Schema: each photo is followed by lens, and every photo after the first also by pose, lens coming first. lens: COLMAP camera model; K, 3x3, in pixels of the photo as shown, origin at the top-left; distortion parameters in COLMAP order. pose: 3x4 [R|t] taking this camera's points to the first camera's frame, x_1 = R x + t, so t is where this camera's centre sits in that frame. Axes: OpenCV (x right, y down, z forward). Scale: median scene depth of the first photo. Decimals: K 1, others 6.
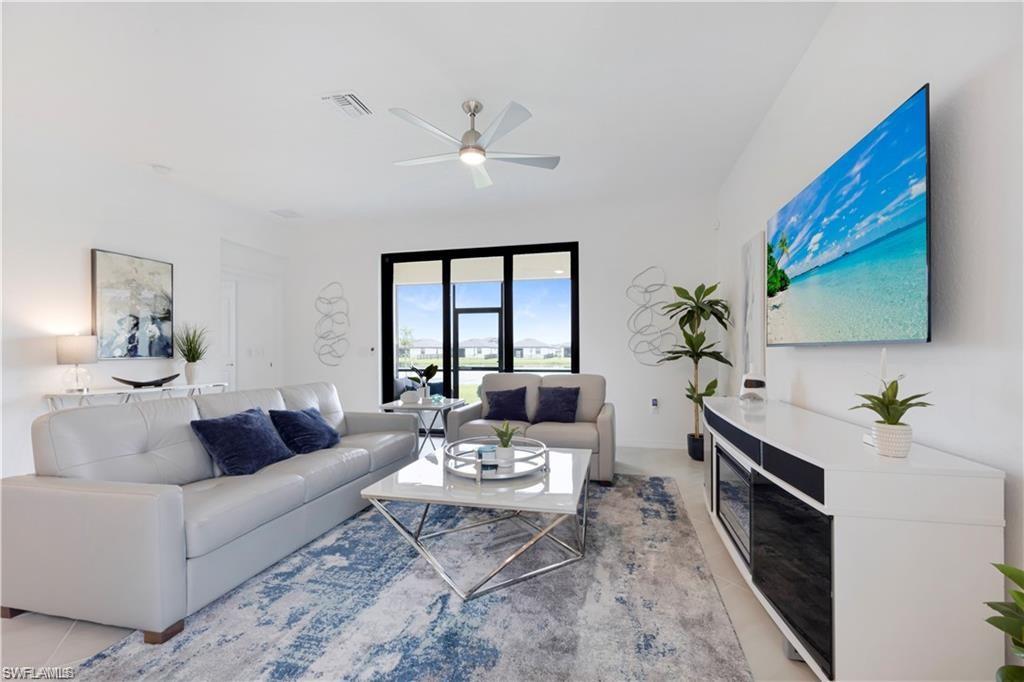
lens RADIAL K [[412.5, 0, 529.0], [0, 412.5, 347.0], [0, 0, 1]] dist [-0.006380, 0.000832]
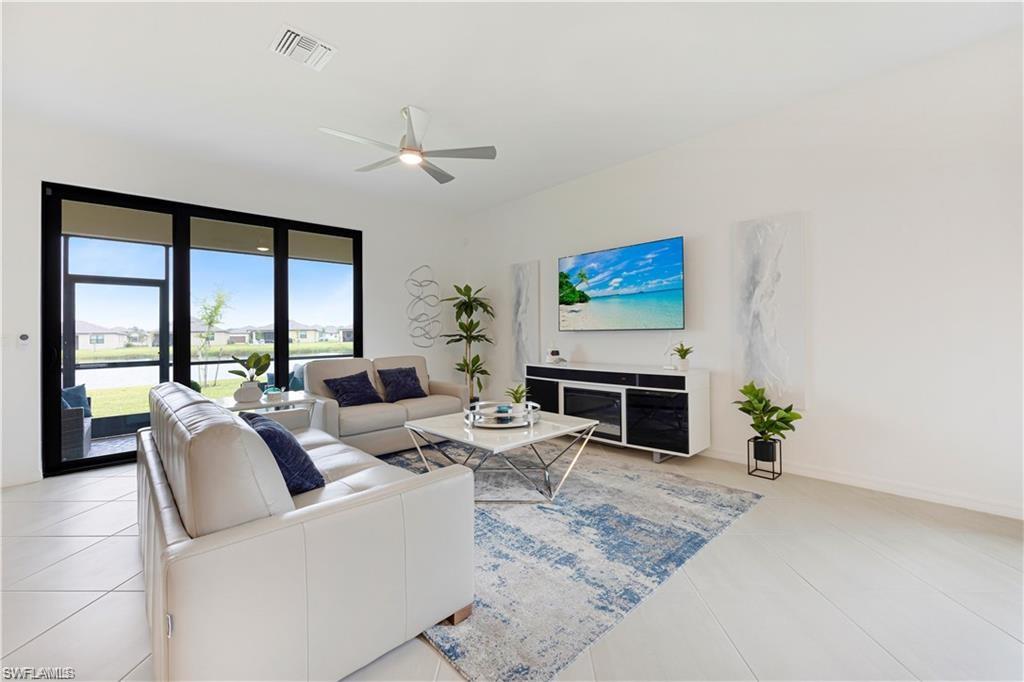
lens RADIAL K [[412.5, 0, 514.7], [0, 412.5, 326.9], [0, 0, 1]] dist [-0.006380, 0.000832]
pose [[0.575751, 0.007739, 0.817588, -0.617868], [0.004907, 0.999905, -0.012919, 0.003165], [-0.817610, 0.011450, 0.575658, 0.109102]]
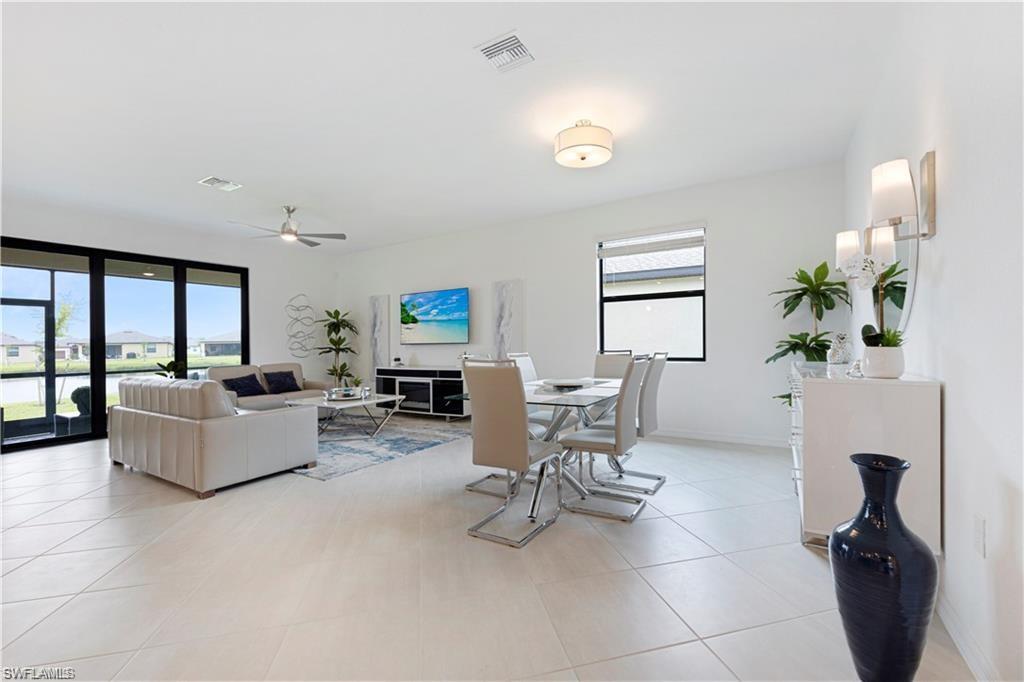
lens RADIAL K [[412.5, 0, 510.9], [0, 412.5, 338.3], [0, 0, 1]] dist [-0.006380, 0.000832]
pose [[0.361036, 0.008113, 0.932517, -1.011273], [0.009187, 0.999883, -0.012256, -0.000390], [-0.932507, 0.012992, 0.360919, -0.355376]]
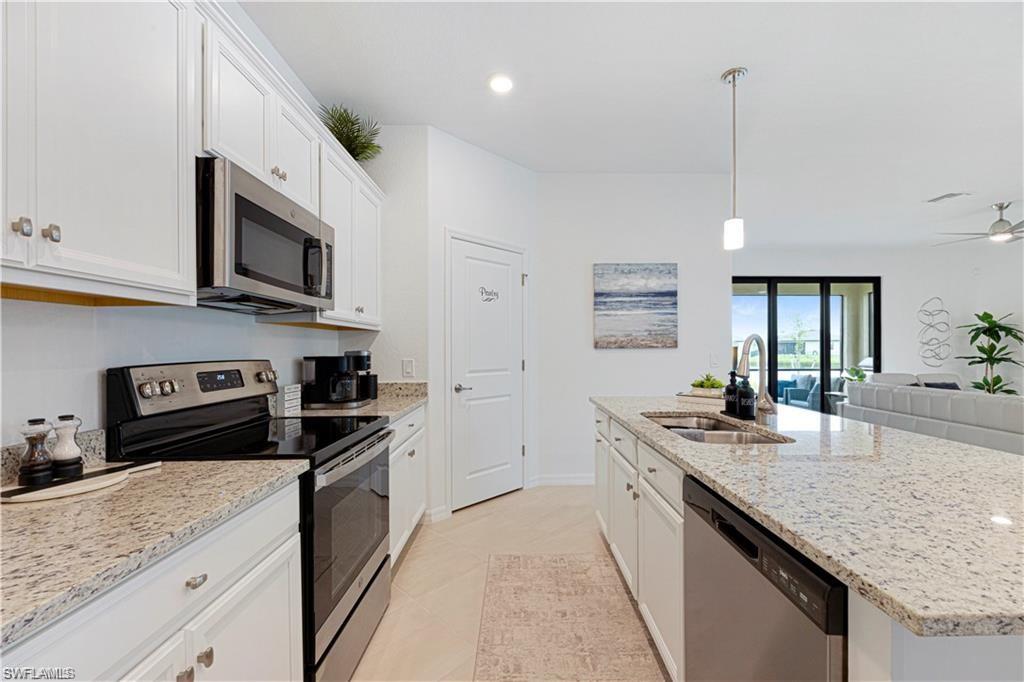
lens RADIAL K [[412.5, 0, 519.4], [0, 412.5, 343.9], [0, 0, 1]] dist [-0.006380, 0.000832]
pose [[0.981123, 0.010983, 0.193074, -1.611152], [-0.010124, 0.999934, -0.005439, -0.012639], [-0.193121, 0.003381, 0.981169, -0.135648]]
